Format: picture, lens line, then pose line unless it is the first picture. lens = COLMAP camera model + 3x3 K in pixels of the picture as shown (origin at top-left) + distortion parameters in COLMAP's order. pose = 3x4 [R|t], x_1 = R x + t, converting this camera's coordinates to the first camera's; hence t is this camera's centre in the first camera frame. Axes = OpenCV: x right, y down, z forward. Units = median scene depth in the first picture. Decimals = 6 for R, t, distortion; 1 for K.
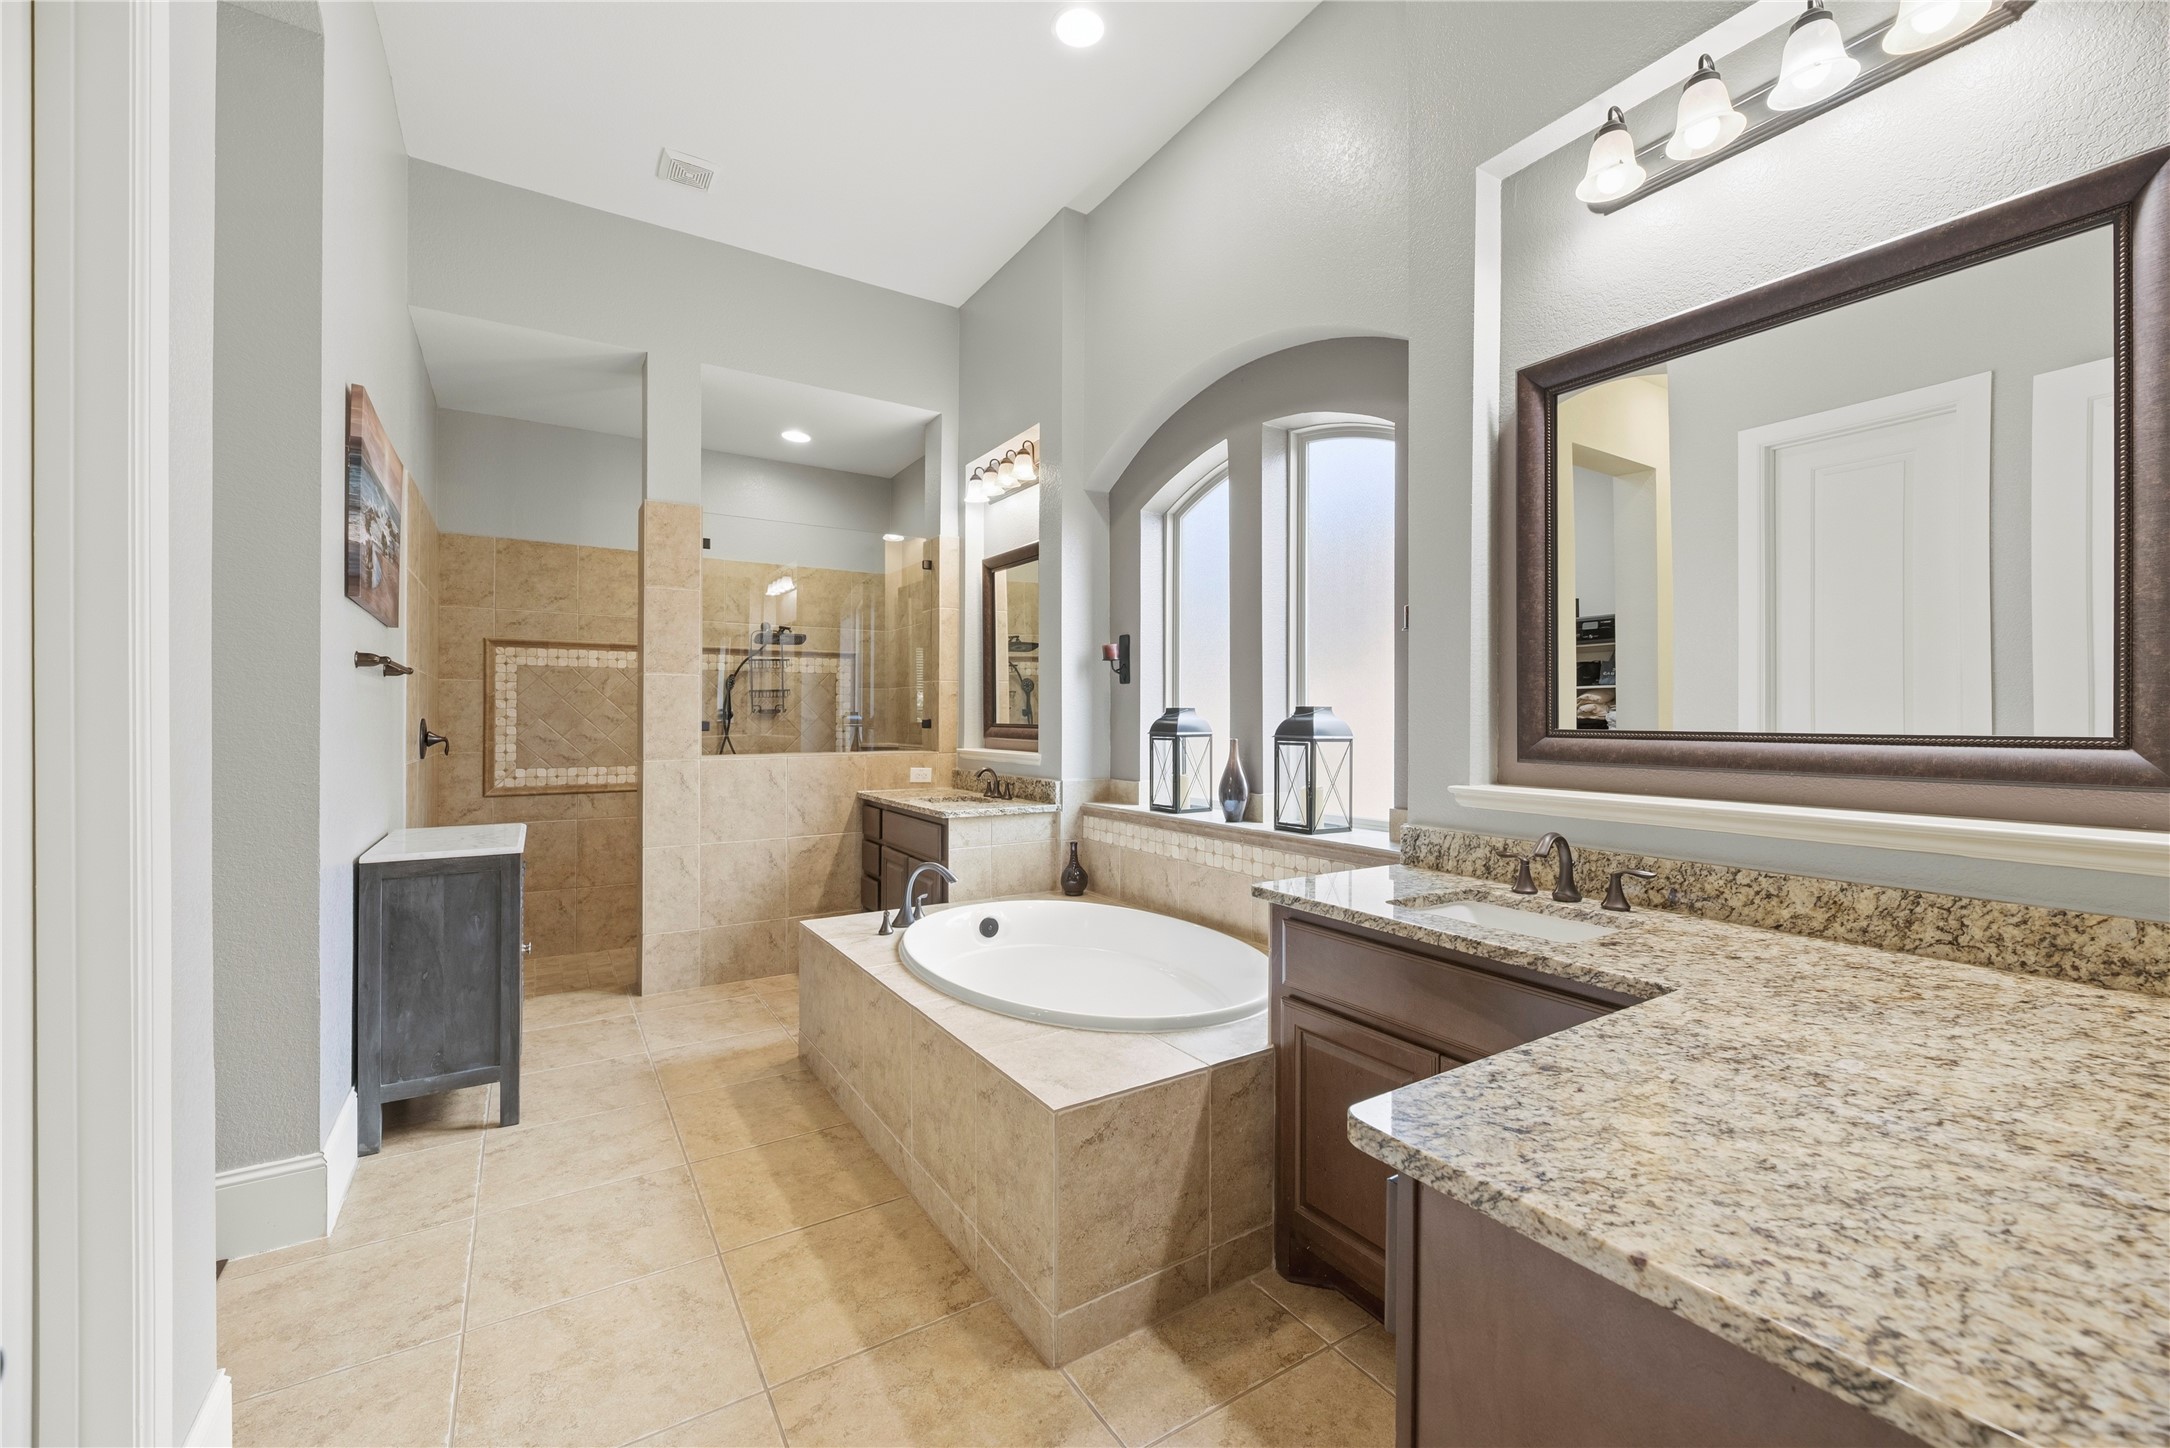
lens RADIAL K [[880.7, 0, 1091.2], [0, 880.7, 714.8], [0, 0, 1]] dist [0.002898, -0.000114]
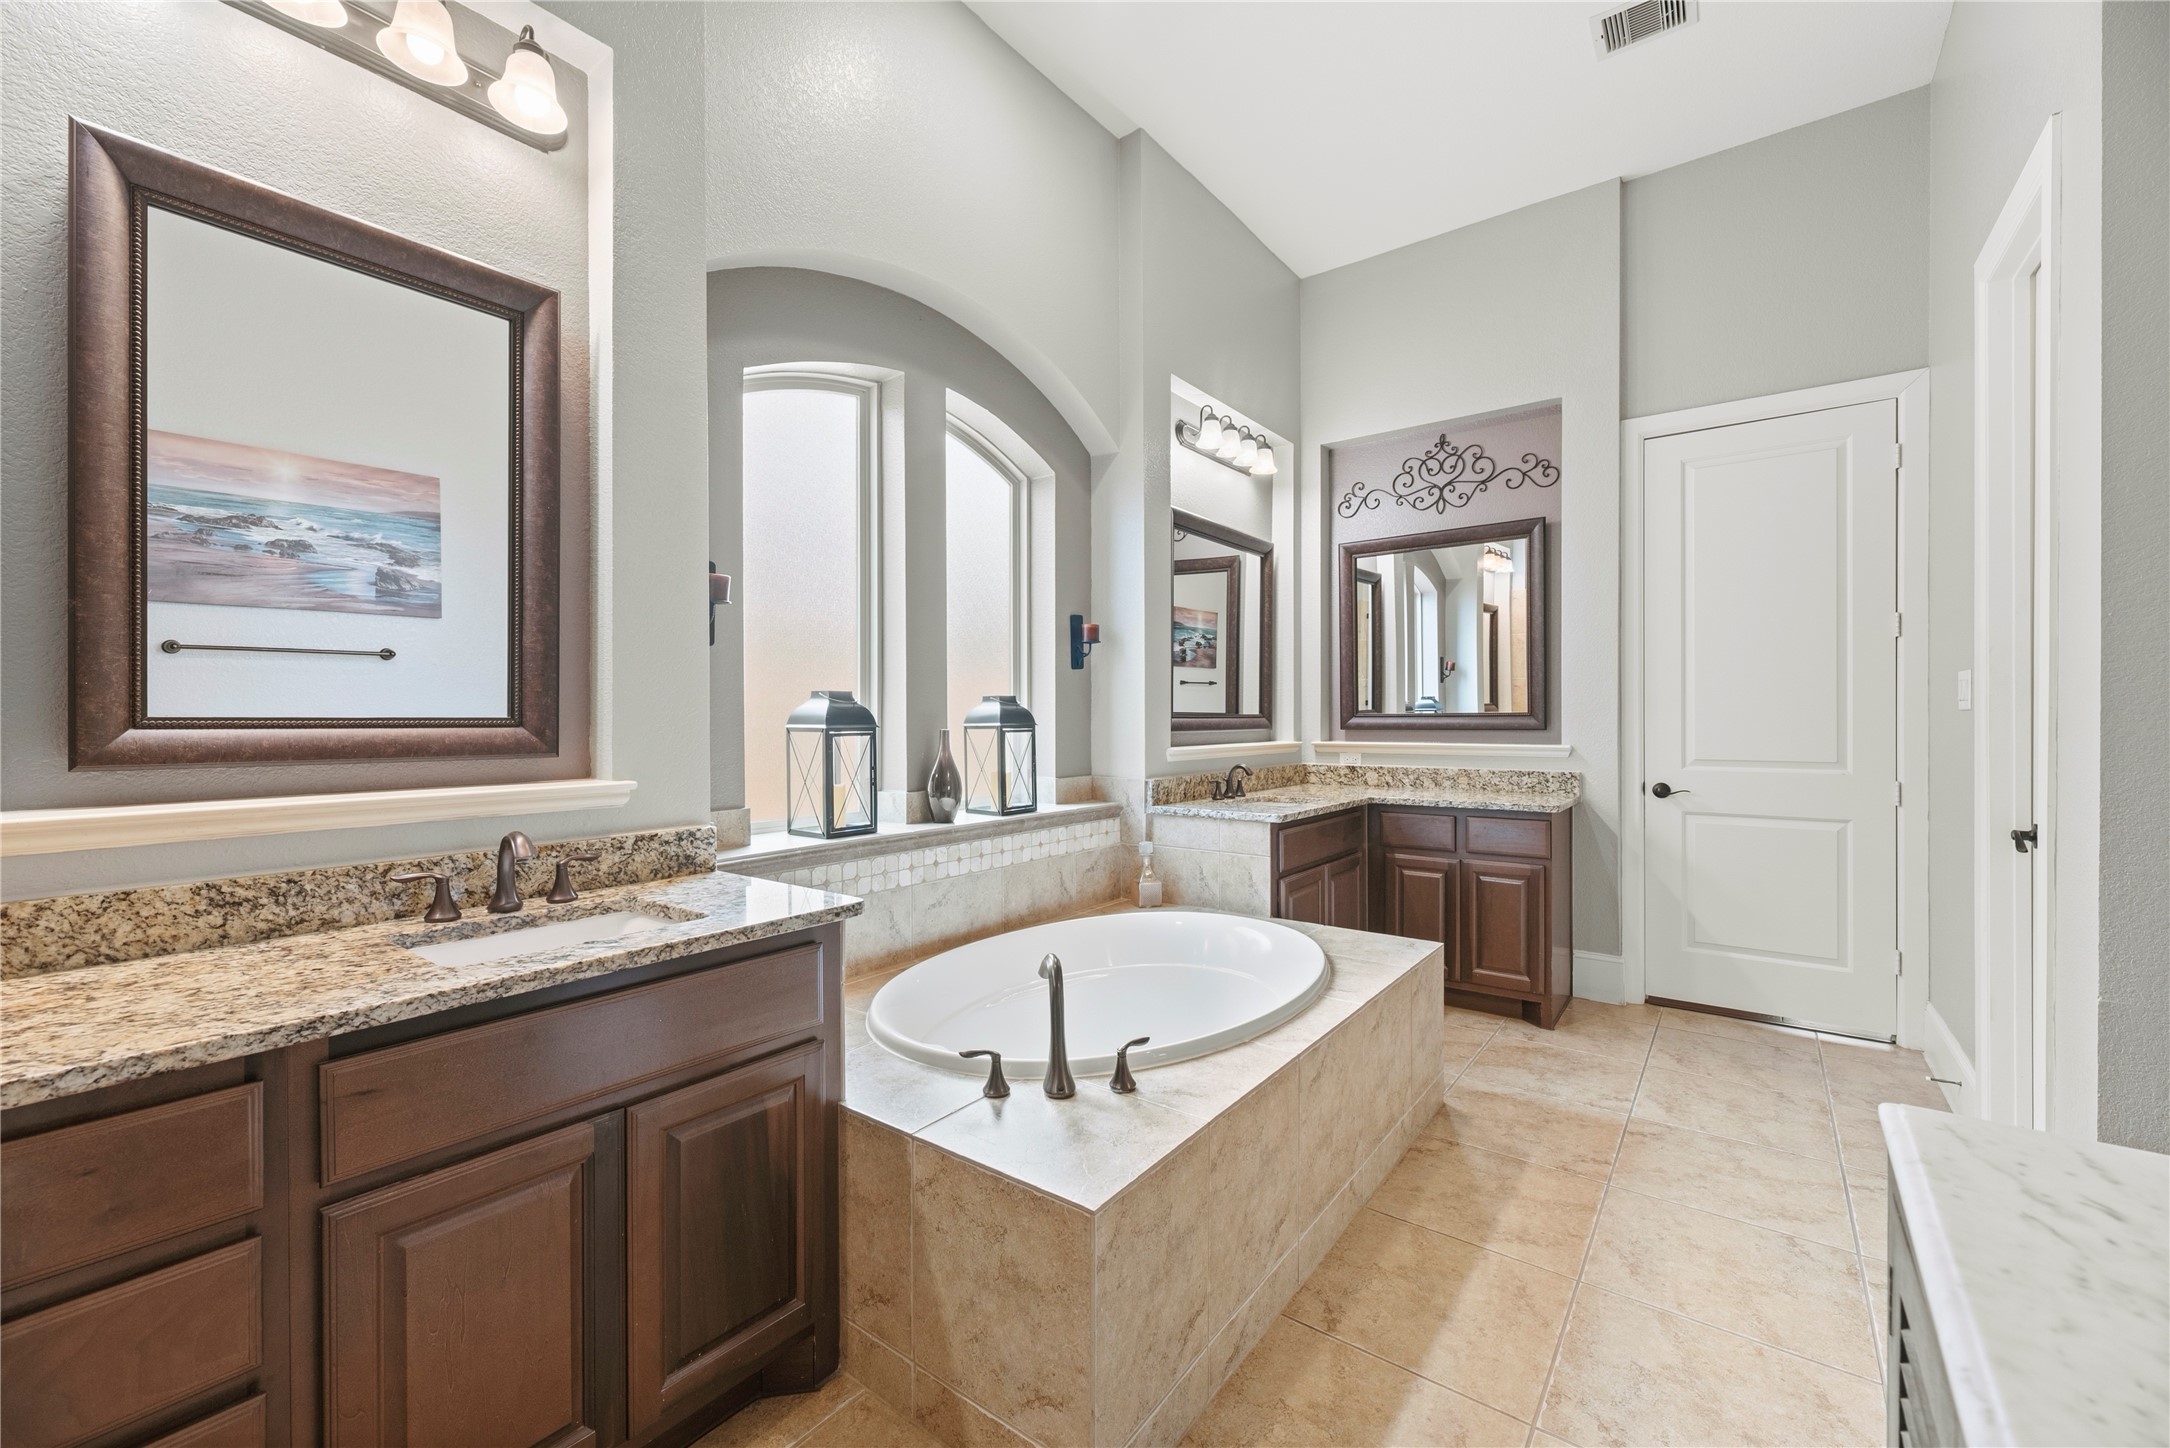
lens RADIAL K [[880.7, 0, 1068.3], [0, 880.7, 726.6], [0, 0, 1]] dist [0.002898, -0.000114]
pose [[-0.338947, -0.021713, 0.940555, -1.067189], [-0.011145, 0.999756, 0.019063, 0.009335], [-0.940740, -0.004021, -0.339106, 1.762731]]
